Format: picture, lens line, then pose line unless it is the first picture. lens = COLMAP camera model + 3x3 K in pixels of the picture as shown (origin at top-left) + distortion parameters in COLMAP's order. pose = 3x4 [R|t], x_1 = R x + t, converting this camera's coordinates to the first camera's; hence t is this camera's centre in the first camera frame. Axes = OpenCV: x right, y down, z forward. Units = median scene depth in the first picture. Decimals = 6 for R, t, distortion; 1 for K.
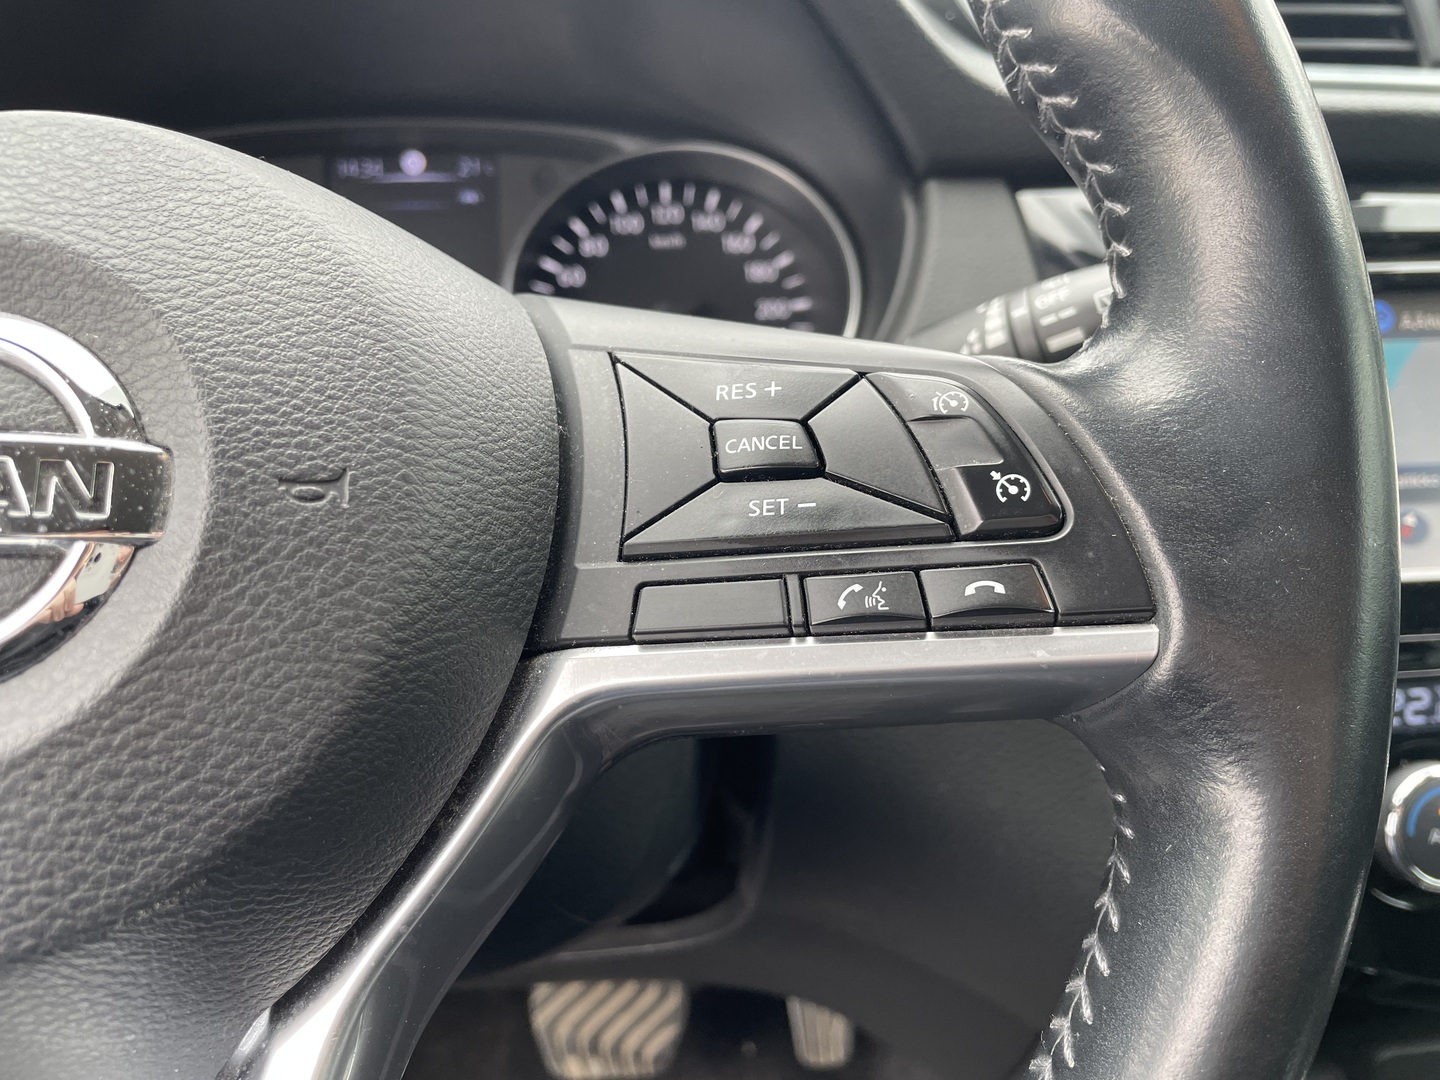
lens RADIAL K [[1125.8, 0, 729.6], [0, 1125.8, 516.1], [0, 0, 1]] dist [0.066429, -0.137276]
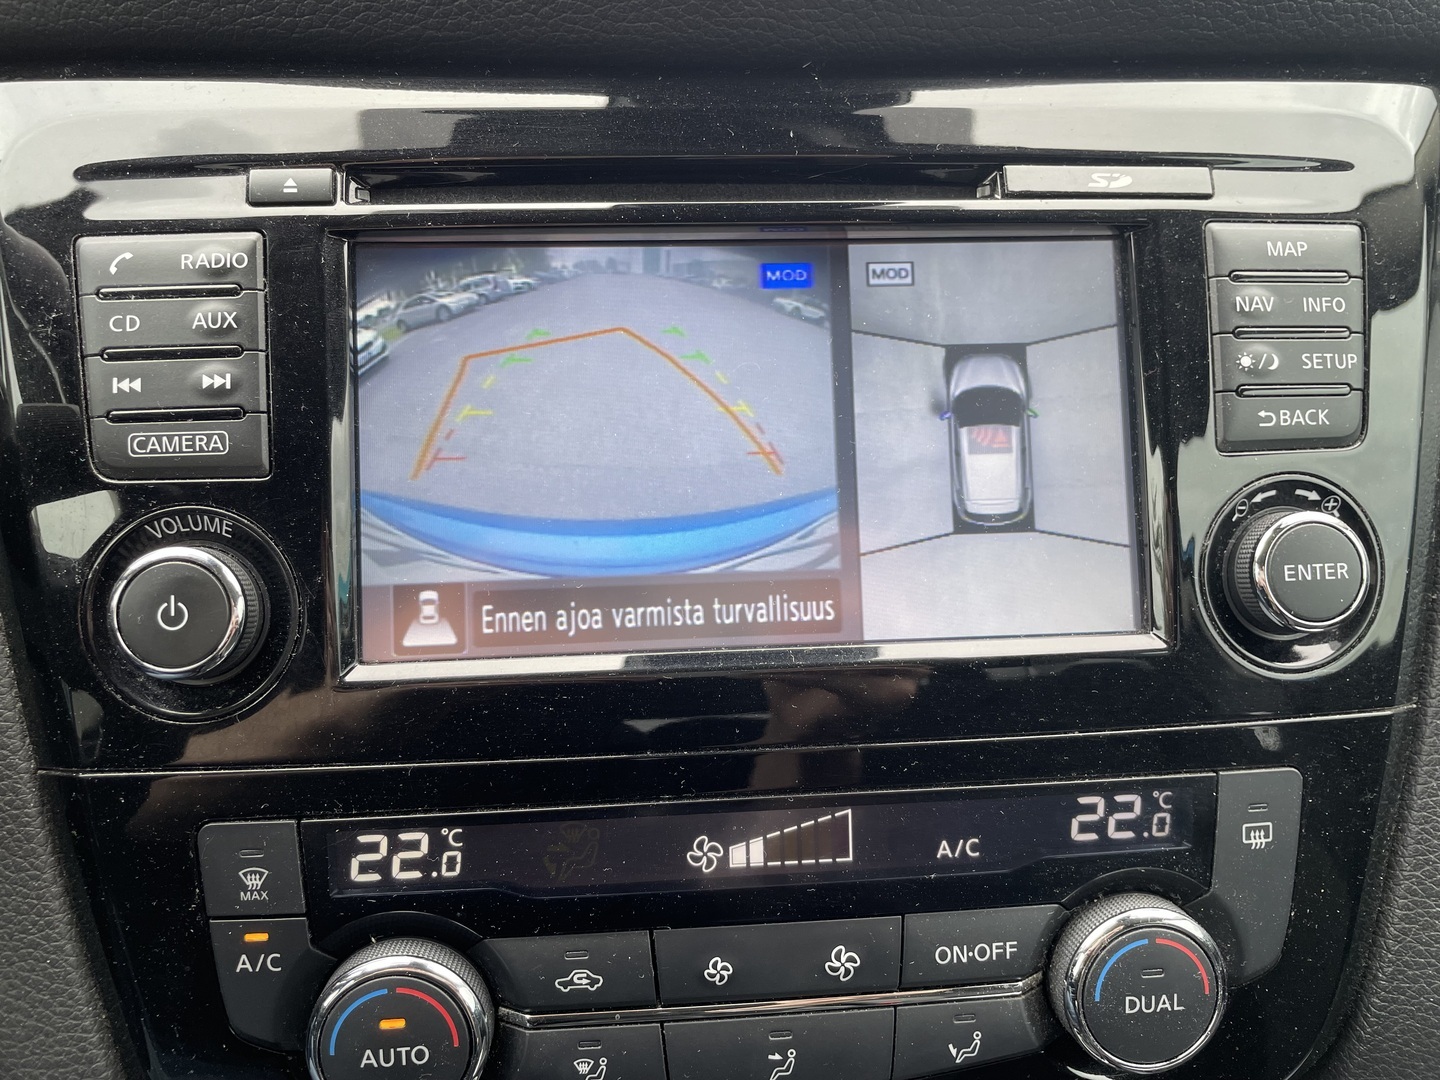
lens RADIAL K [[1127.8, 0, 721.5], [0, 1127.8, 518.7], [0, 0, 1]] dist [0.054090, -0.095055]
pose [[0.999707, 0.018910, 0.015097, 0.715414], [-0.020502, 0.993336, 0.113413, -0.111090], [-0.012852, -0.113689, 0.993433, 0.296007]]
